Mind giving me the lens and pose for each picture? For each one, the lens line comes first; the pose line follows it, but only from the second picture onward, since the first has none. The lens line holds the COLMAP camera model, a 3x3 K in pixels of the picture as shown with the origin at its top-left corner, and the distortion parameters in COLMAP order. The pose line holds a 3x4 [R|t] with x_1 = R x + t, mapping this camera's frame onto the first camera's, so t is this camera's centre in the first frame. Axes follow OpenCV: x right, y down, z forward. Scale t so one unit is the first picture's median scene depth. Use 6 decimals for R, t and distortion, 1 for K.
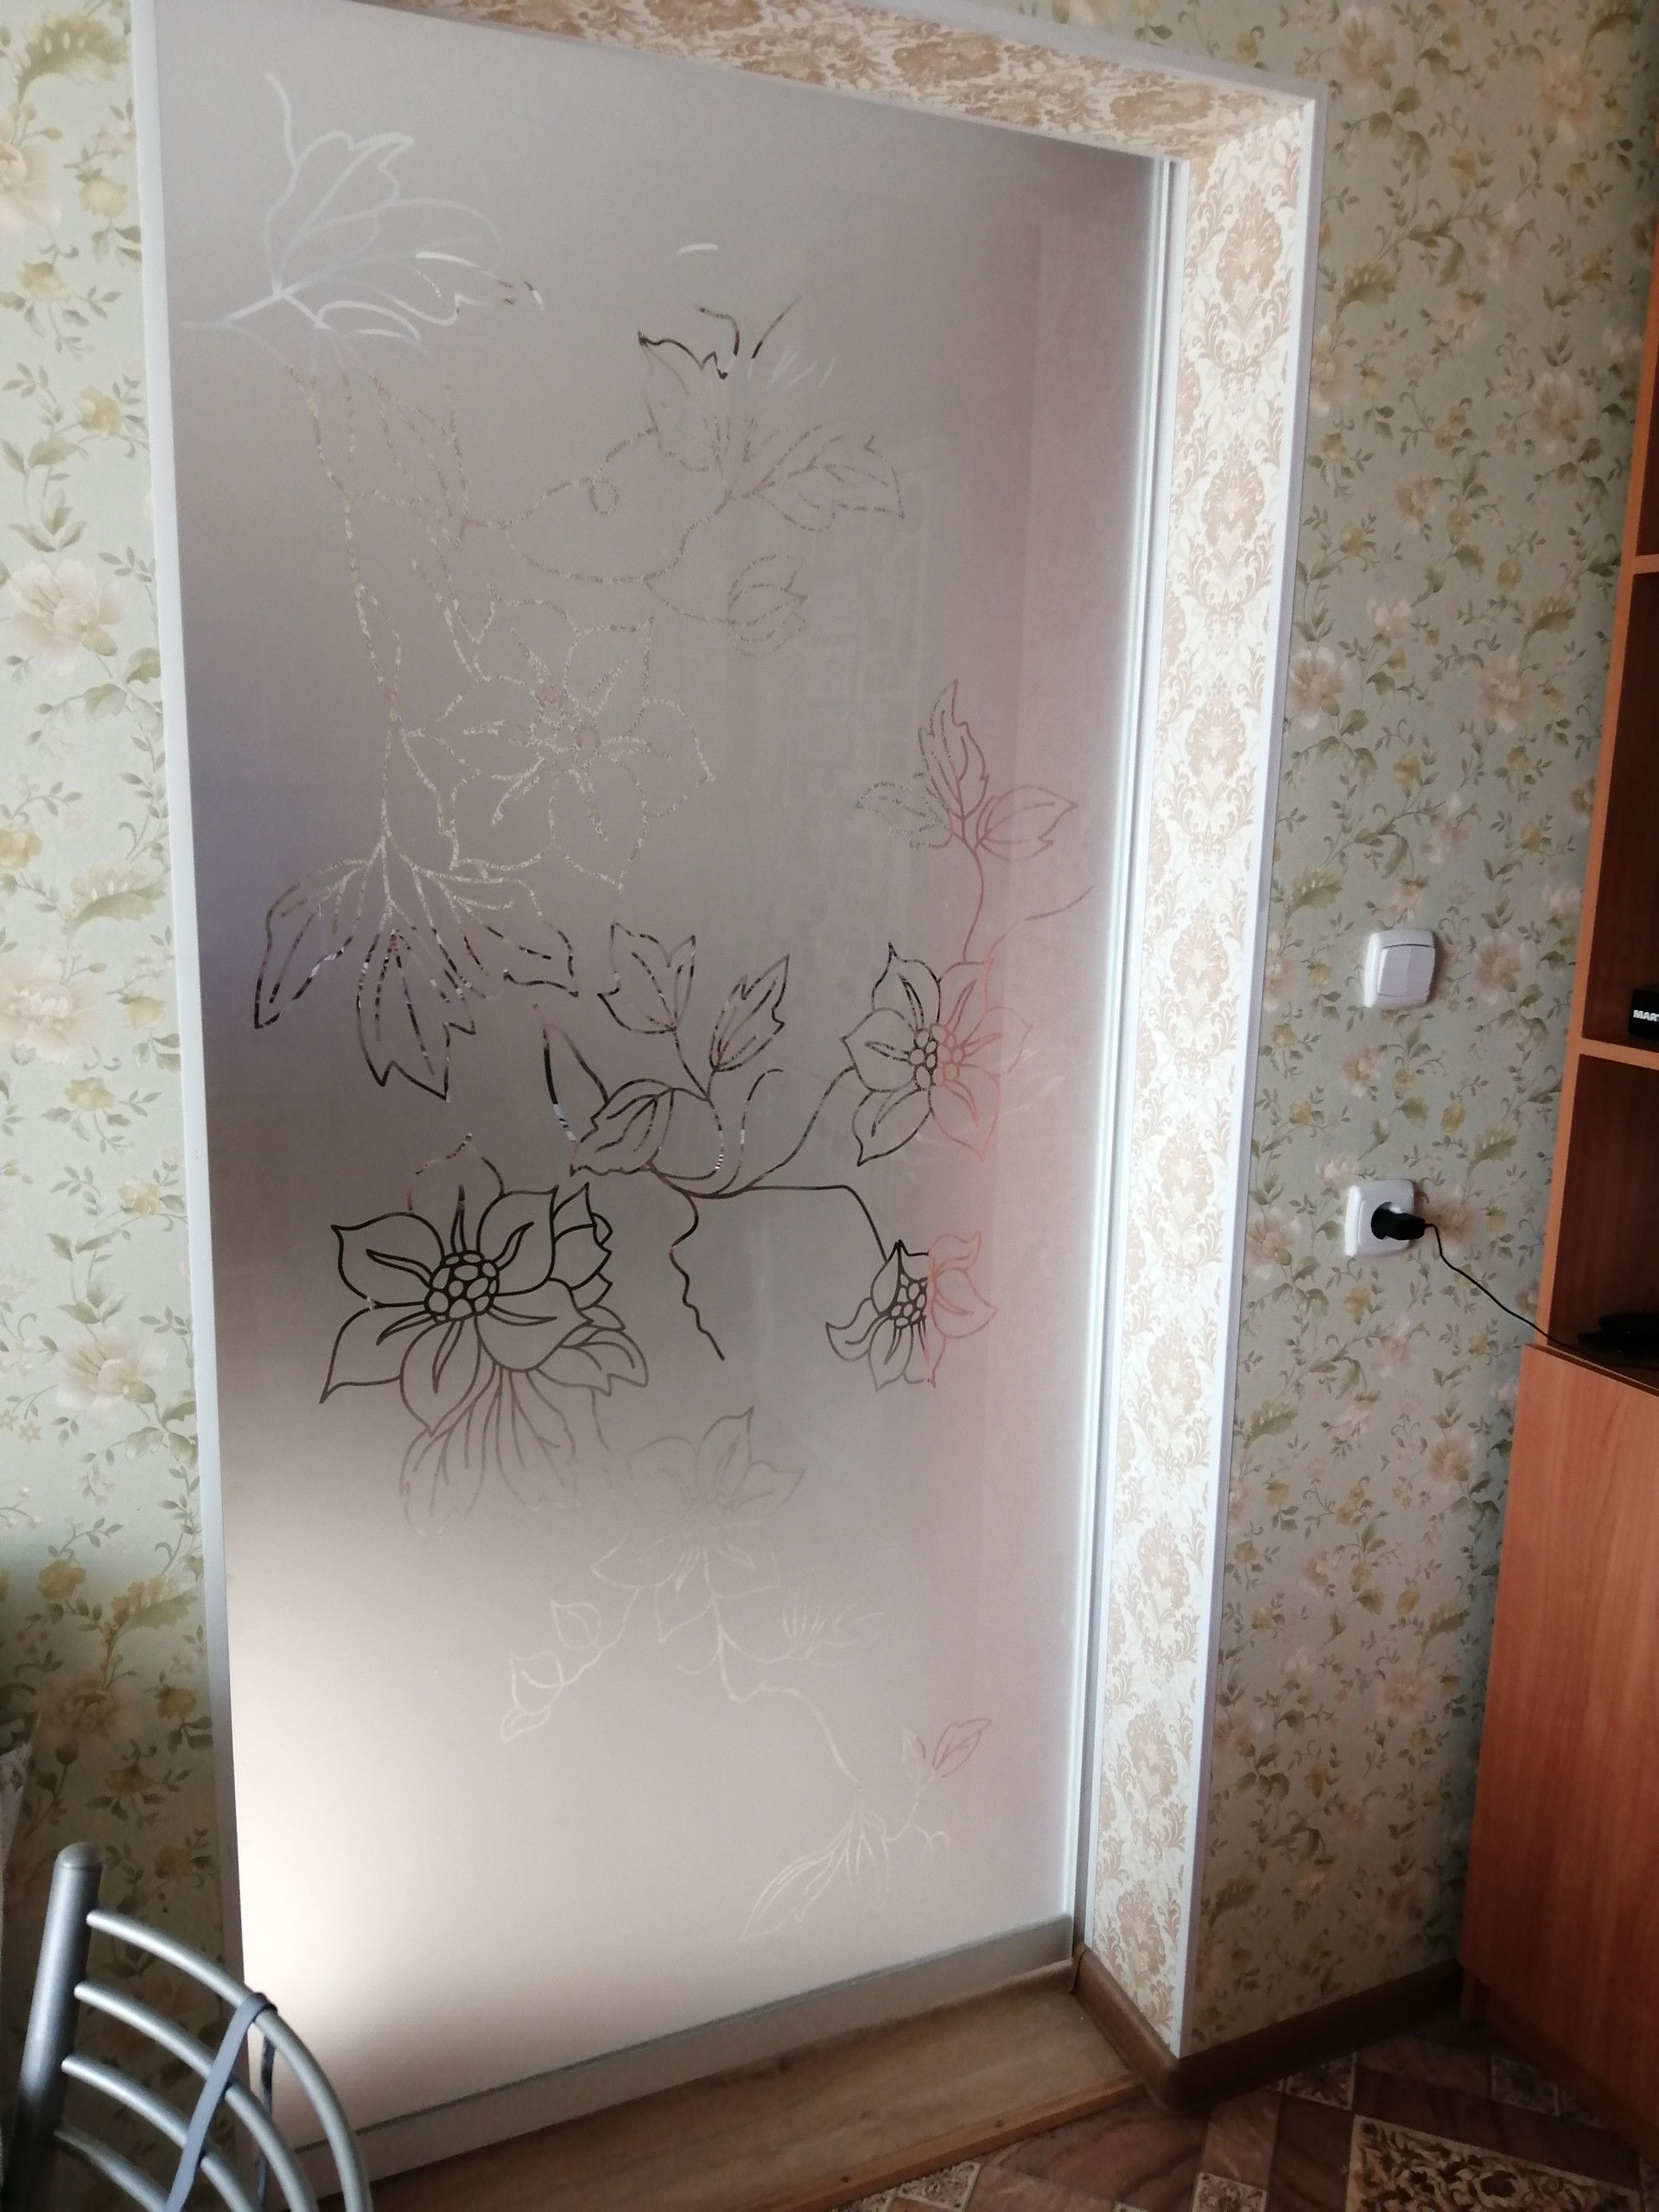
lens RADIAL K [[1757.8, 0, 825.6], [0, 1757.8, 1101.4], [0, 0, 1]] dist [0.013264, -0.020190]
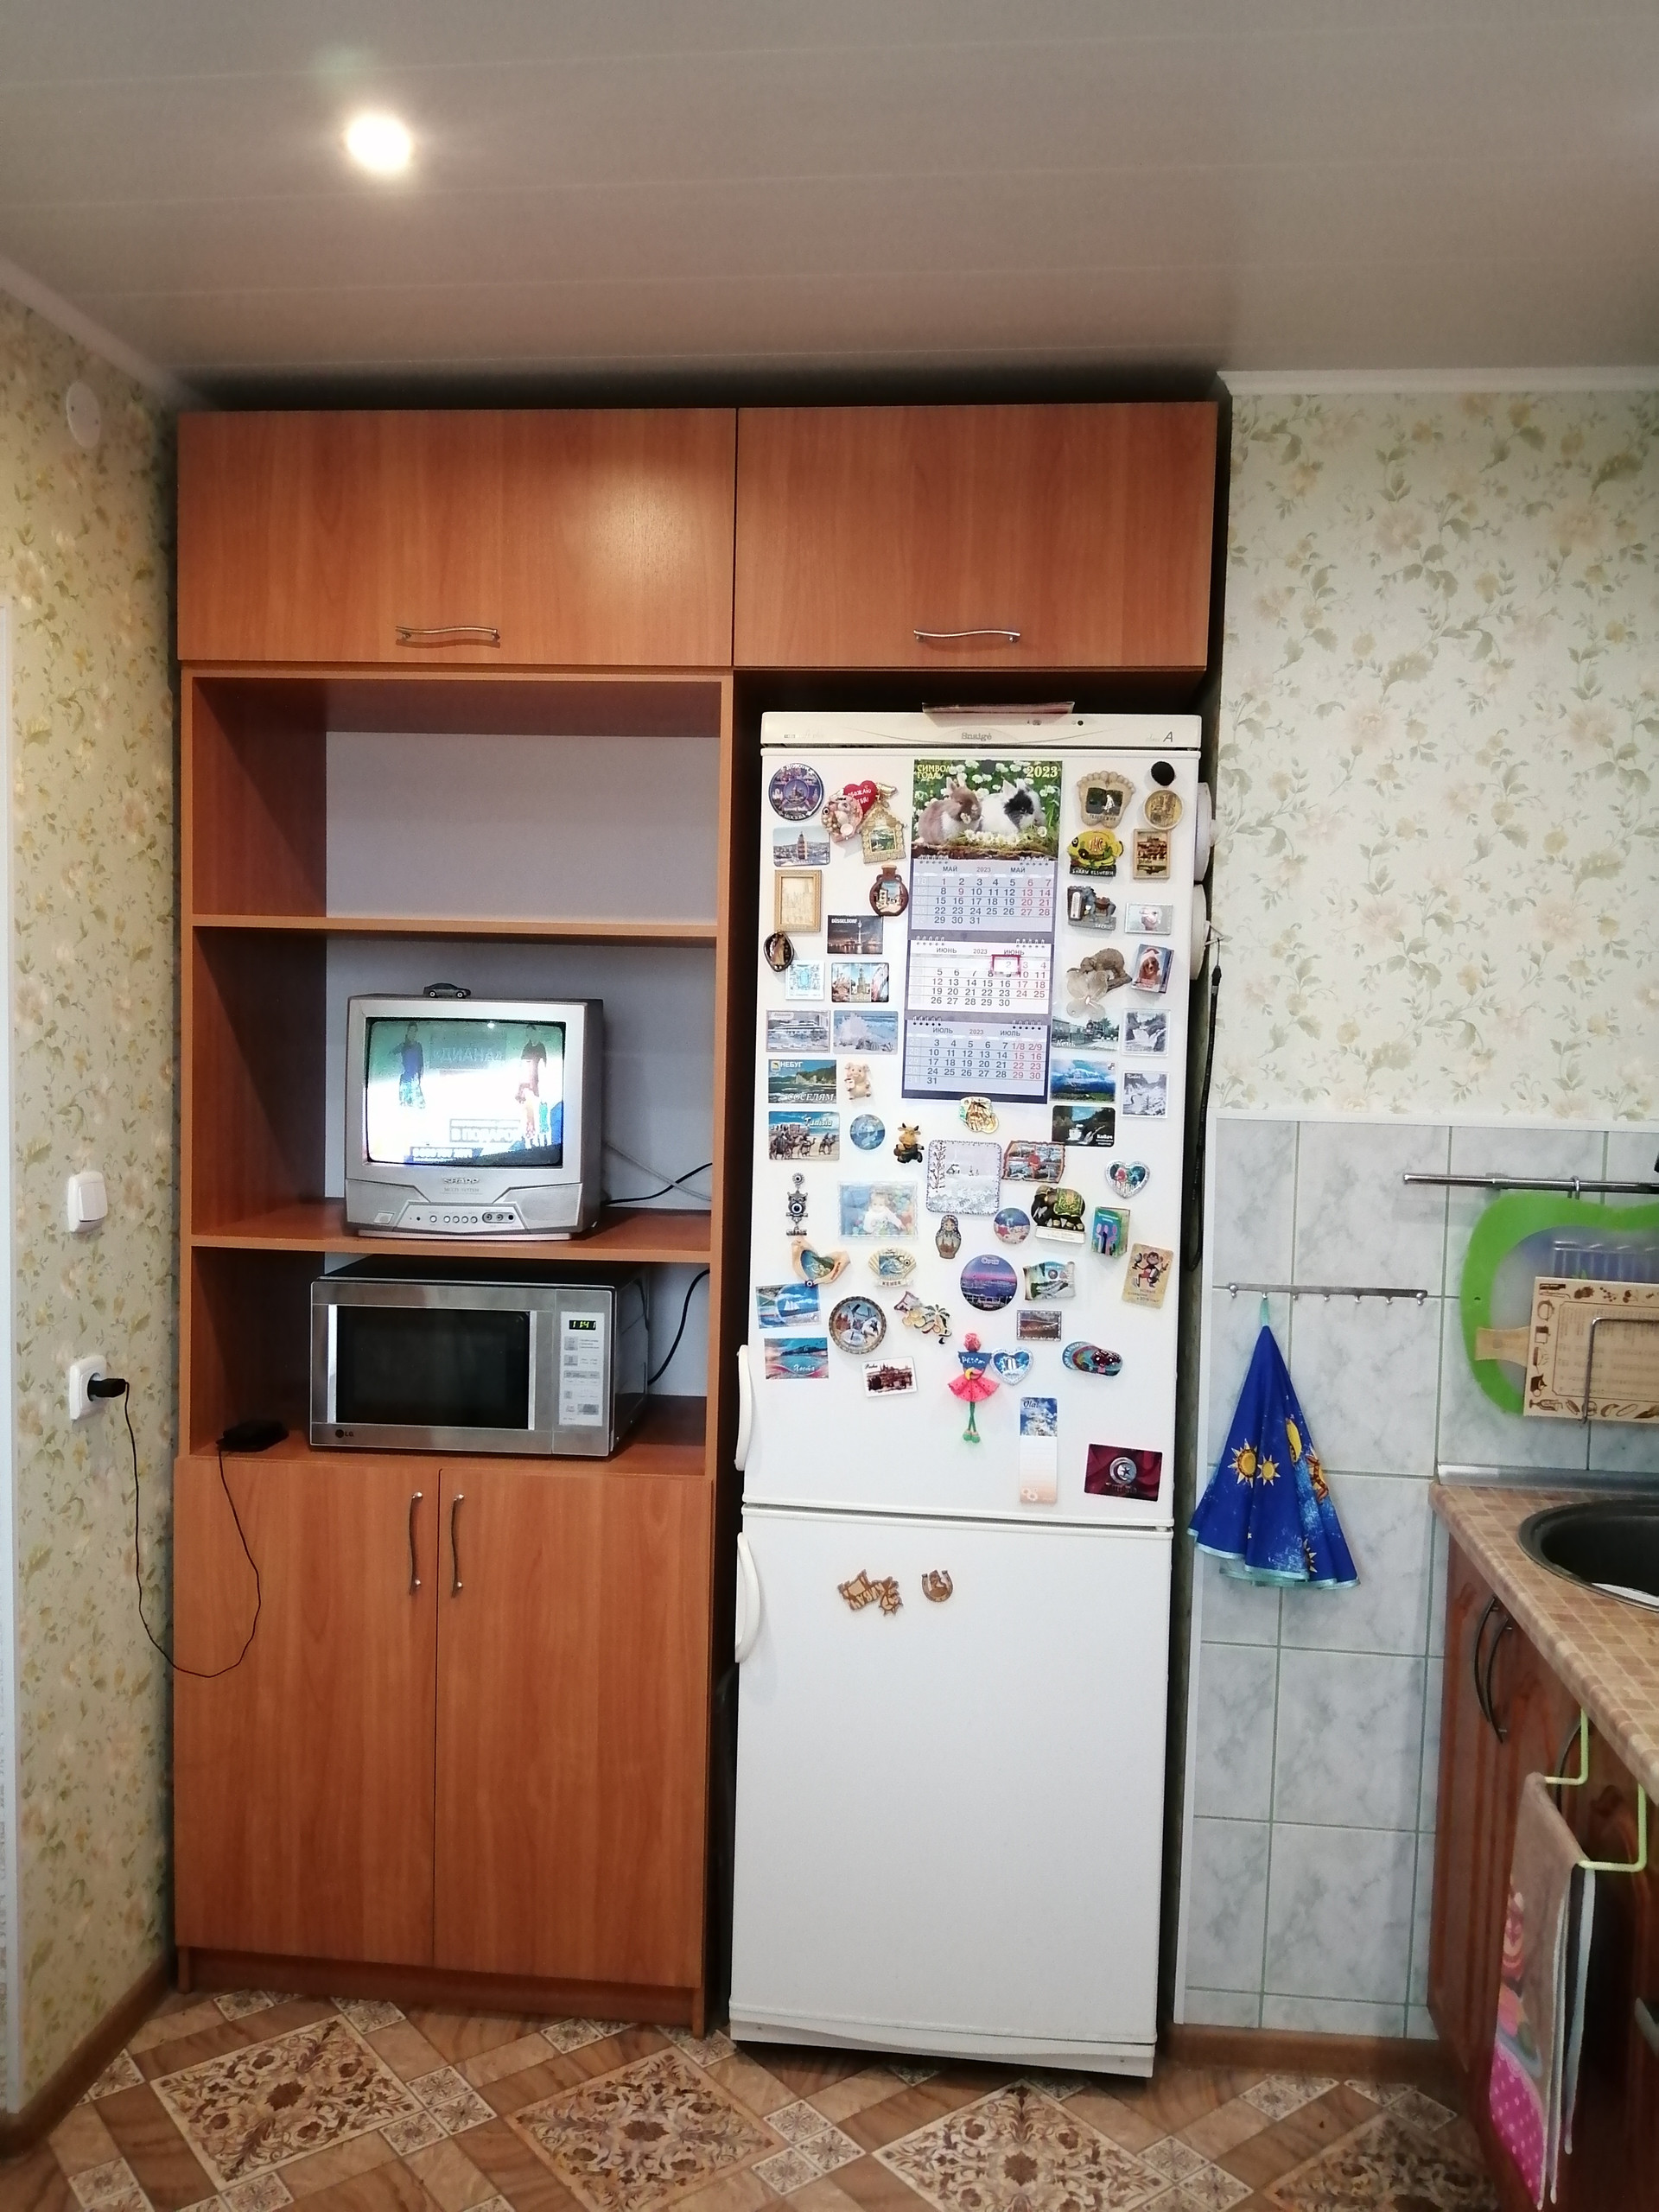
lens RADIAL K [[1757.8, 0, 831.5], [0, 1757.8, 1112.4], [0, 0, 1]] dist [0.013264, -0.020190]
pose [[0.522440, -0.069227, 0.849861, -0.541015], [0.159444, 0.987050, -0.017614, -0.027585], [-0.837636, 0.144708, 0.526712, -0.226418]]
